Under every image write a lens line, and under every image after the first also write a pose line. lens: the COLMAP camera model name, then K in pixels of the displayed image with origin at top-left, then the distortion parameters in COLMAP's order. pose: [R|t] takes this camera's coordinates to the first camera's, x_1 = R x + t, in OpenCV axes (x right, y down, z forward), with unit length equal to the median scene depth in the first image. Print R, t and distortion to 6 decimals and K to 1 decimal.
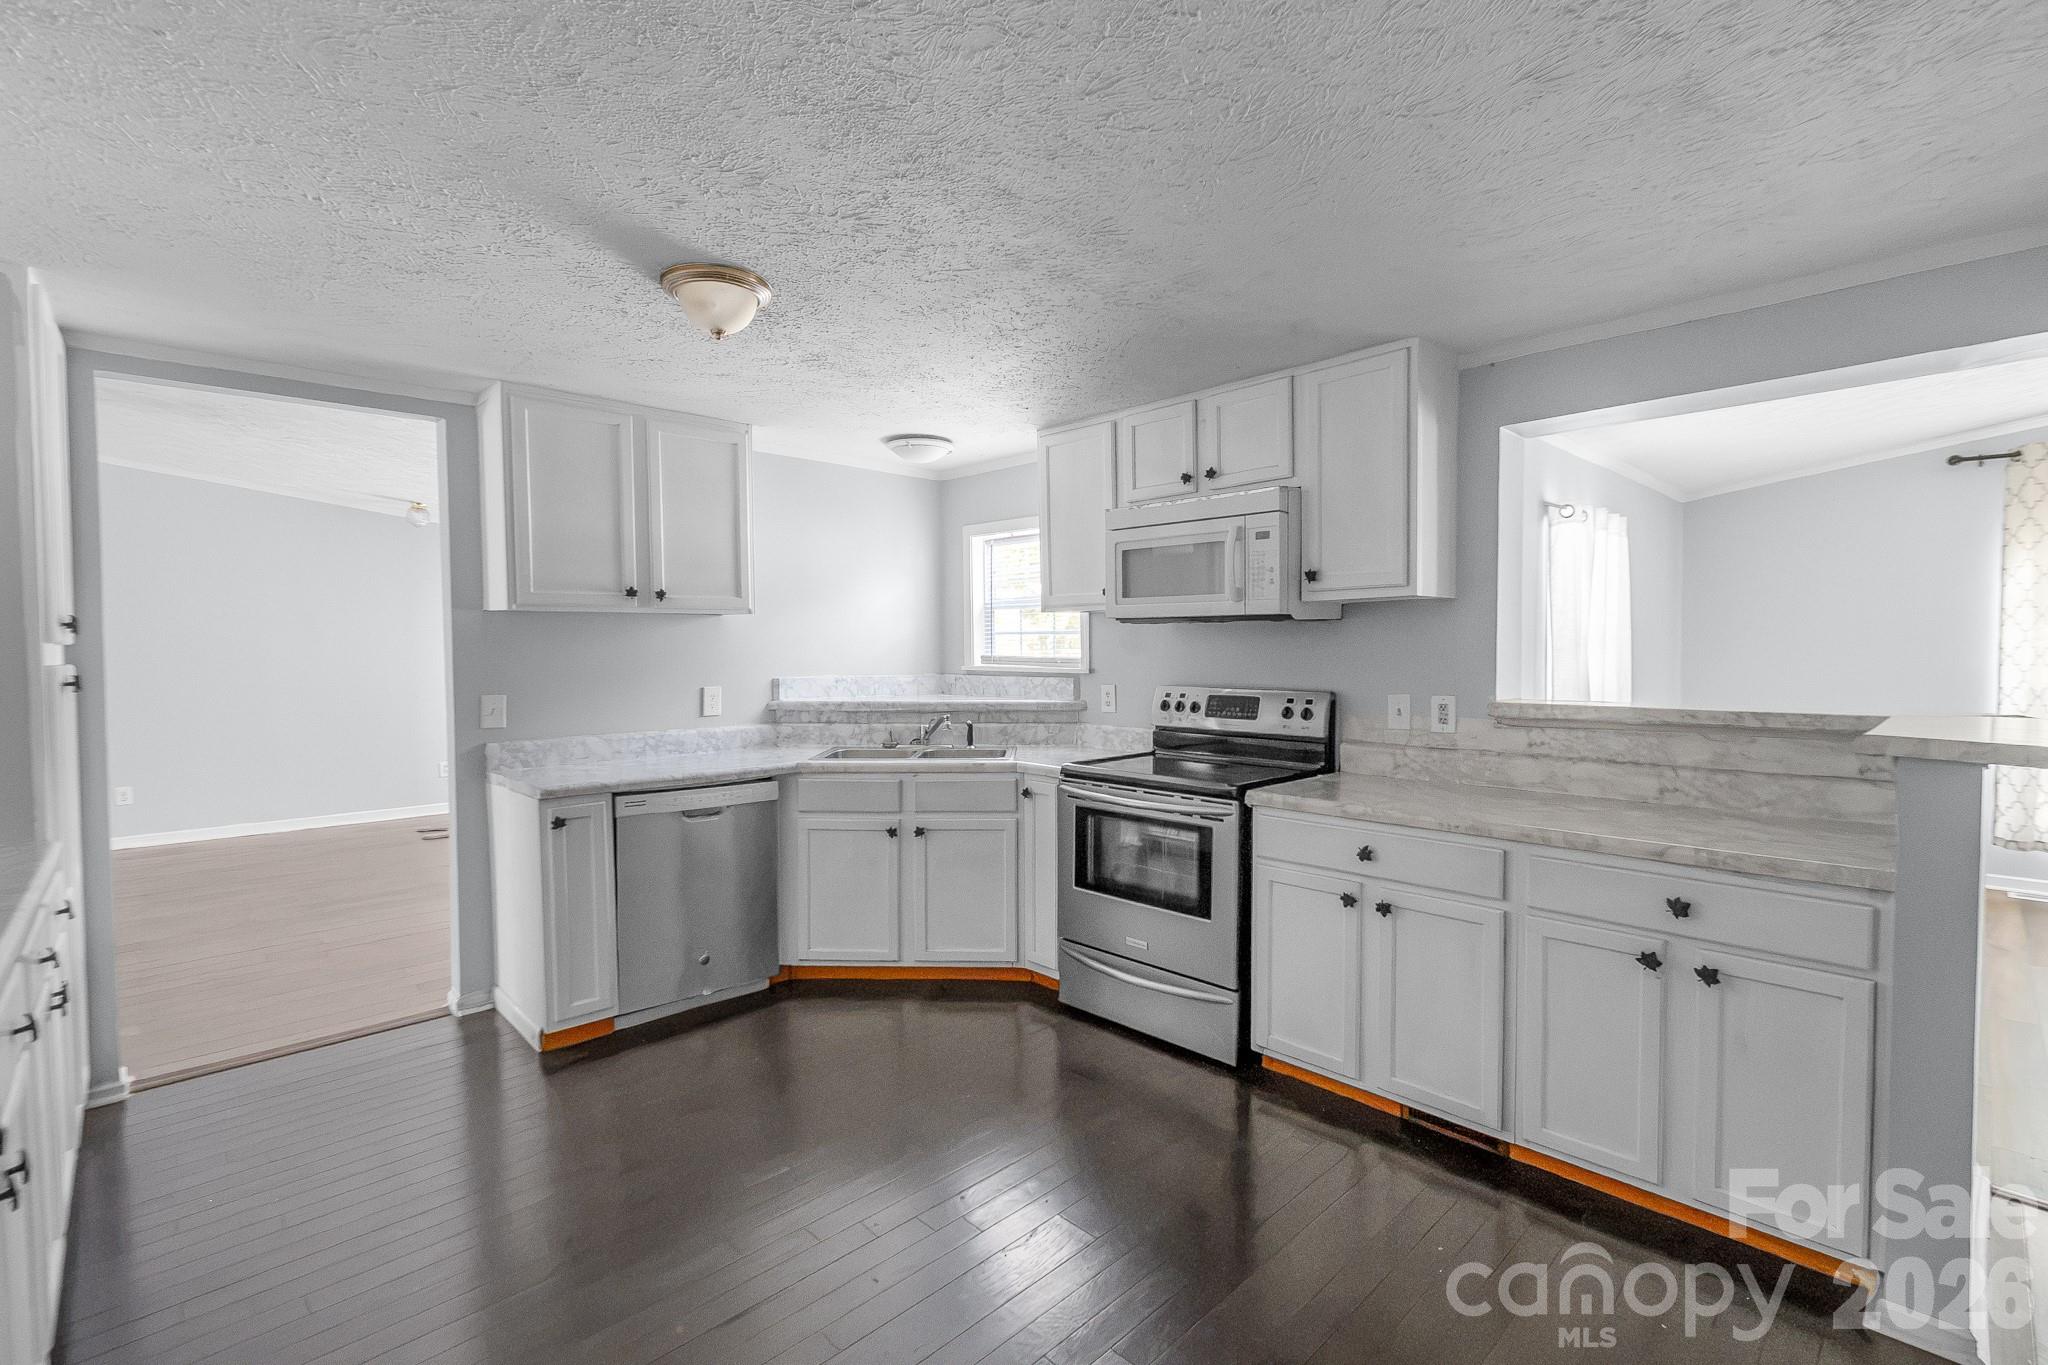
lens RADIAL K [[927.3, 0, 1024.0], [0, 927.3, 682.5], [0, 0, 1]] dist [0.001275, 0.000158]
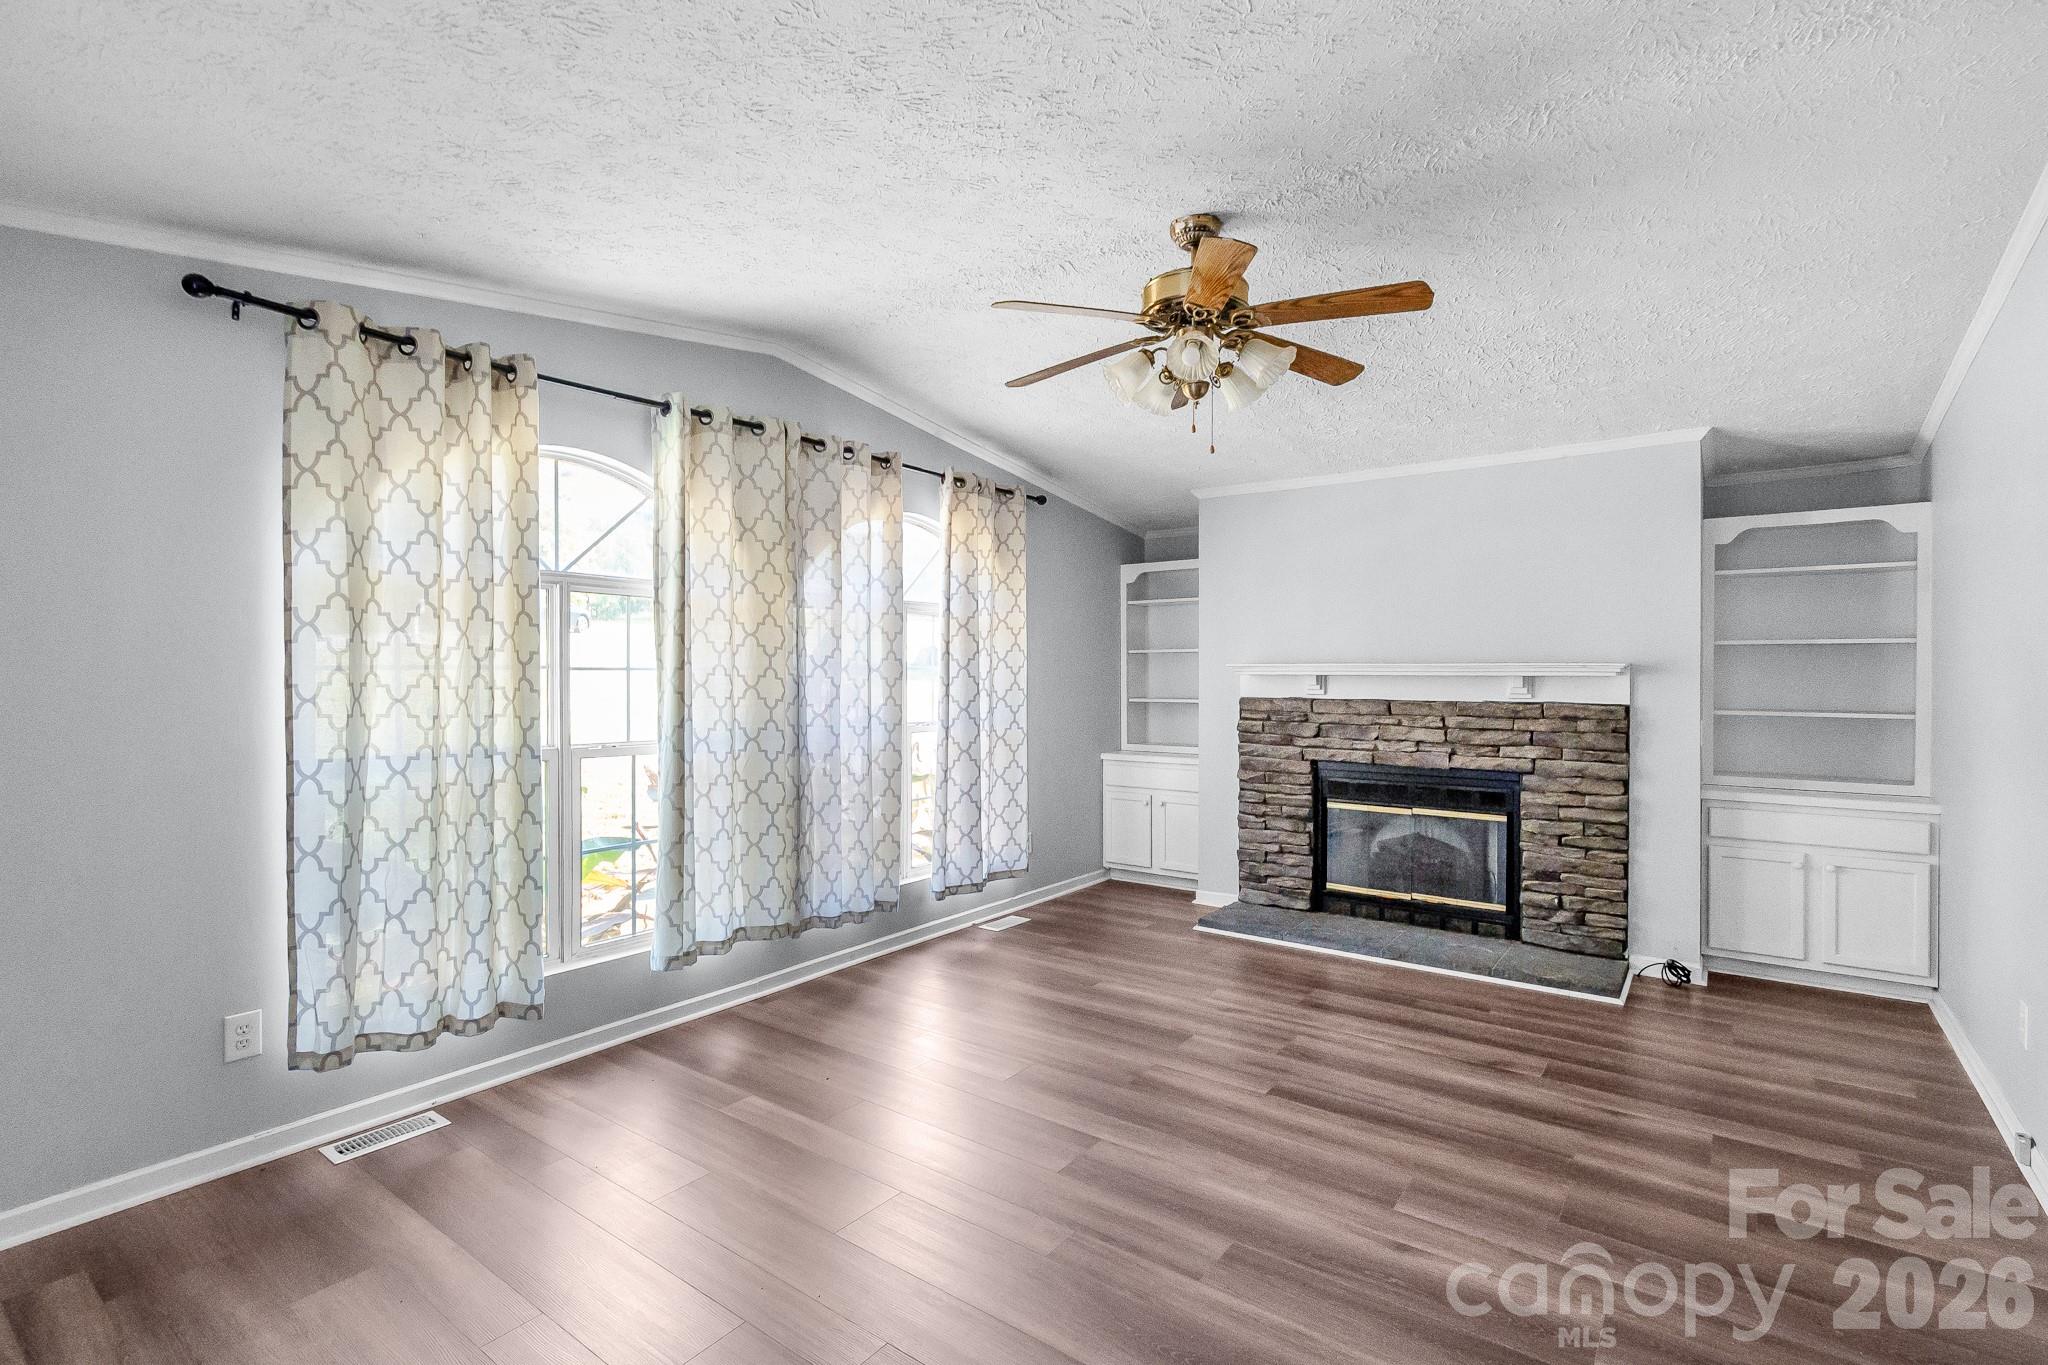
lens RADIAL K [[927.3, 0, 1024.0], [0, 927.3, 682.5], [0, 0, 1]] dist [0.001275, 0.000158]
pose [[-0.162588, -0.003941, 0.986686, 0.710906], [0.035185, 0.999333, 0.009790, -0.042847], [-0.986067, 0.036309, -0.162340, 1.014301]]
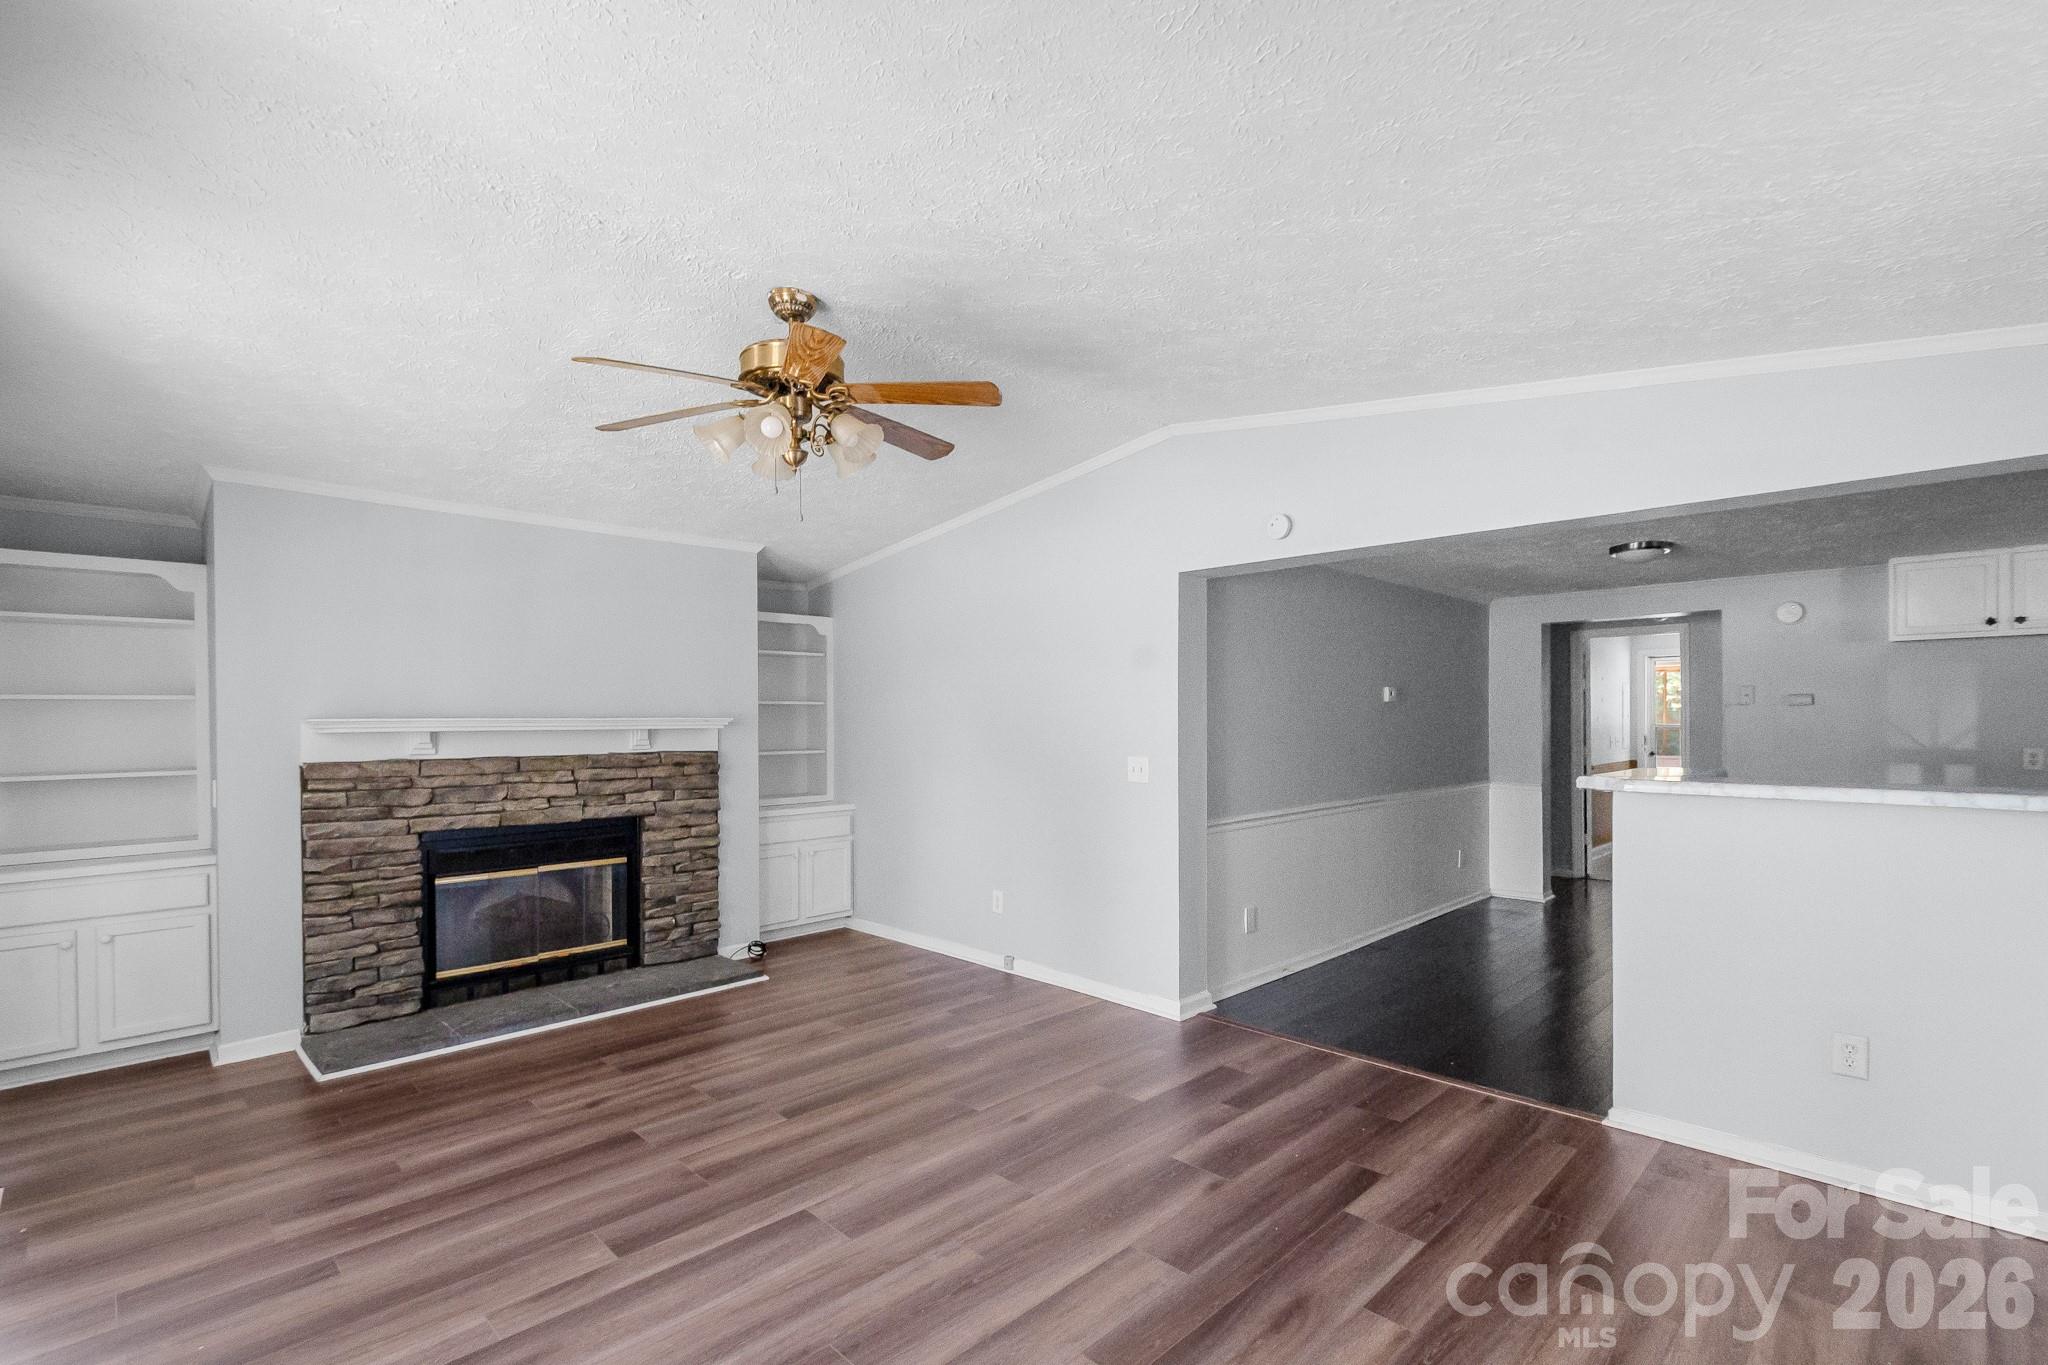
lens RADIAL K [[926.7, 0, 1036.2], [0, 926.7, 729.5], [0, 0, 1]] dist [-0.000024, -0.000062]
pose [[-0.999838, 0.013553, -0.011875, 1.286160], [0.012951, 0.998700, 0.049310, -0.078447], [0.012528, 0.049148, -0.998713, 1.584400]]
